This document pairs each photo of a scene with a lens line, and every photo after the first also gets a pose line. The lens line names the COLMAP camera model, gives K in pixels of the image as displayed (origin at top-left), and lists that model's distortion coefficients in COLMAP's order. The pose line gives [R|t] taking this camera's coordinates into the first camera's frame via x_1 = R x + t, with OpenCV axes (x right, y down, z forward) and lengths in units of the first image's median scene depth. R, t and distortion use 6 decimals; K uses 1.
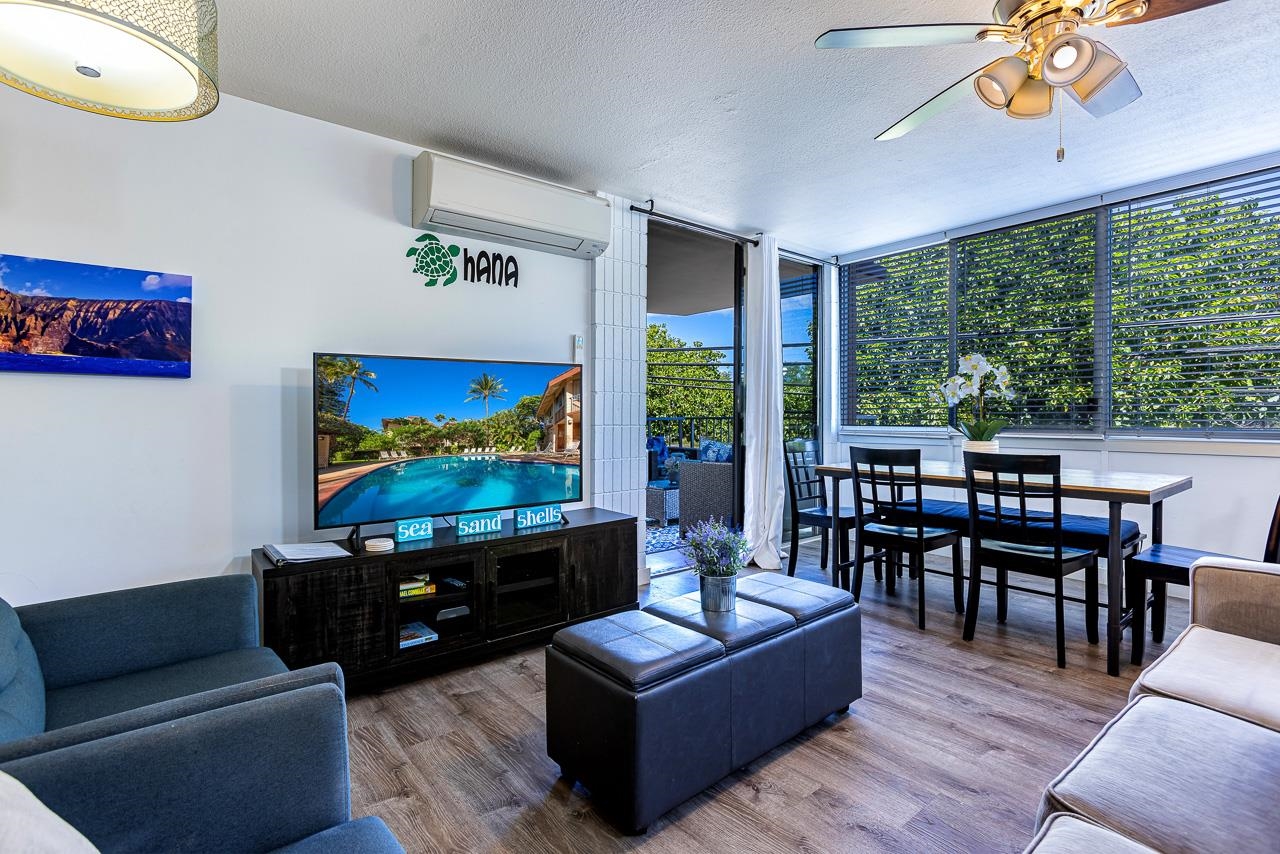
lens RADIAL K [[588.1, 0, 677.8], [0, 588.1, 426.8], [0, 0, 1]] dist [-0.008567, 0.003842]
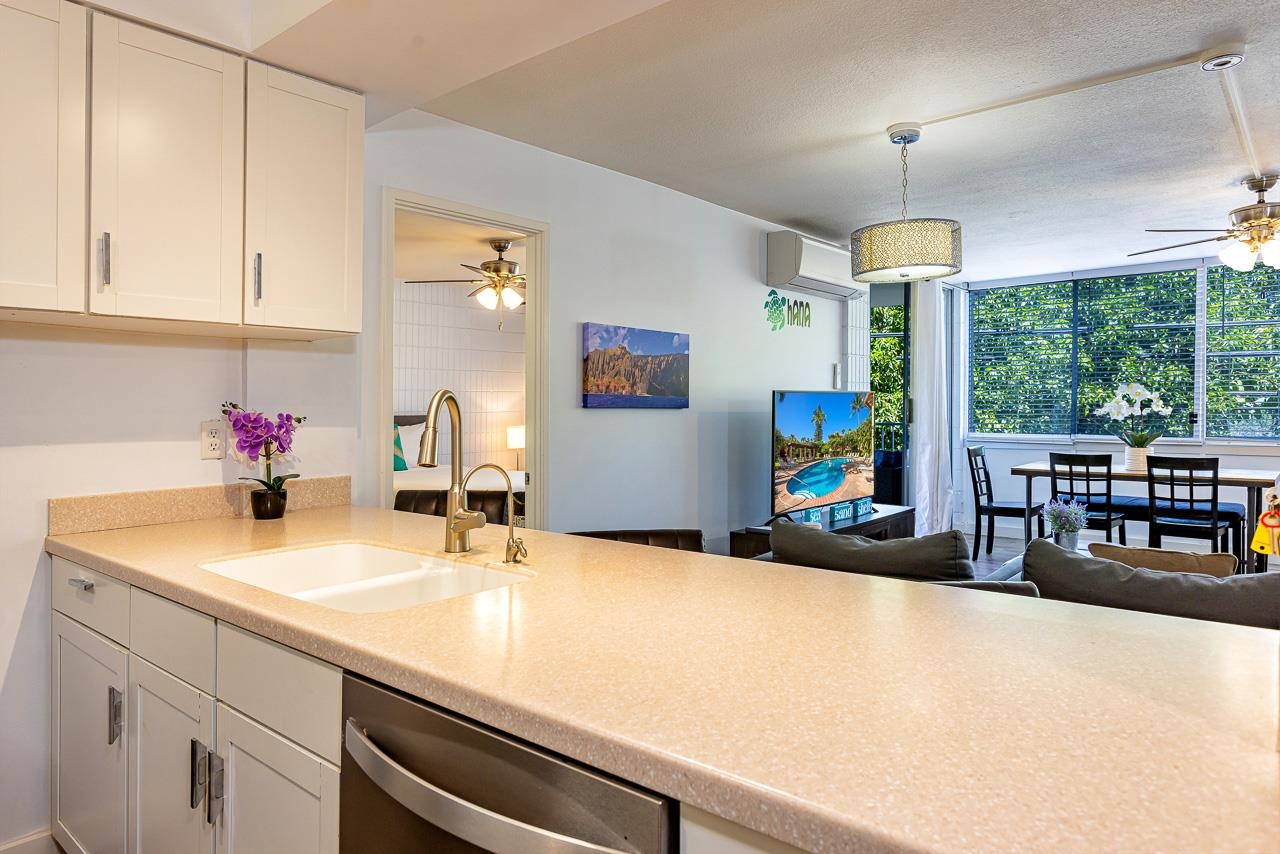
lens RADIAL K [[797.8, 0, 647.8], [0, 797.8, 405.7], [0, 0, 1]] dist [-0.006842, -0.003134]
pose [[0.984692, 0.001587, 0.174296, -1.019620], [0.001813, 0.999811, -0.019346, -0.043536], [-0.174294, 0.019366, 0.984503, -0.677997]]
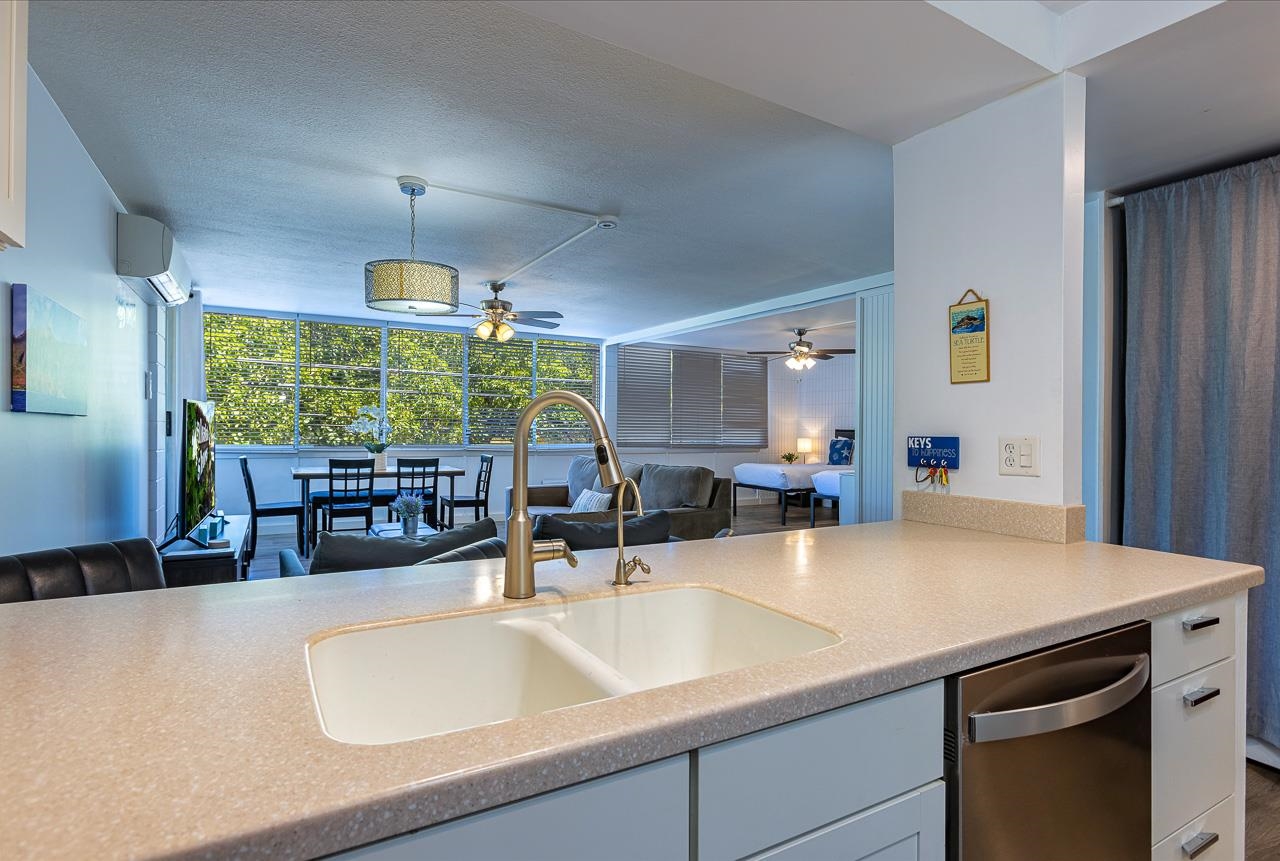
lens RADIAL K [[634.5, 0, 613.7], [0, 634.5, 439.2], [0, 0, 1]] dist [-0.001432, 0.000425]
pose [[0.185928, -0.010534, 0.982507, -1.466731], [0.001809, 0.999945, 0.010379, -0.044161], [-0.982562, -0.000152, 0.185937, -0.125099]]
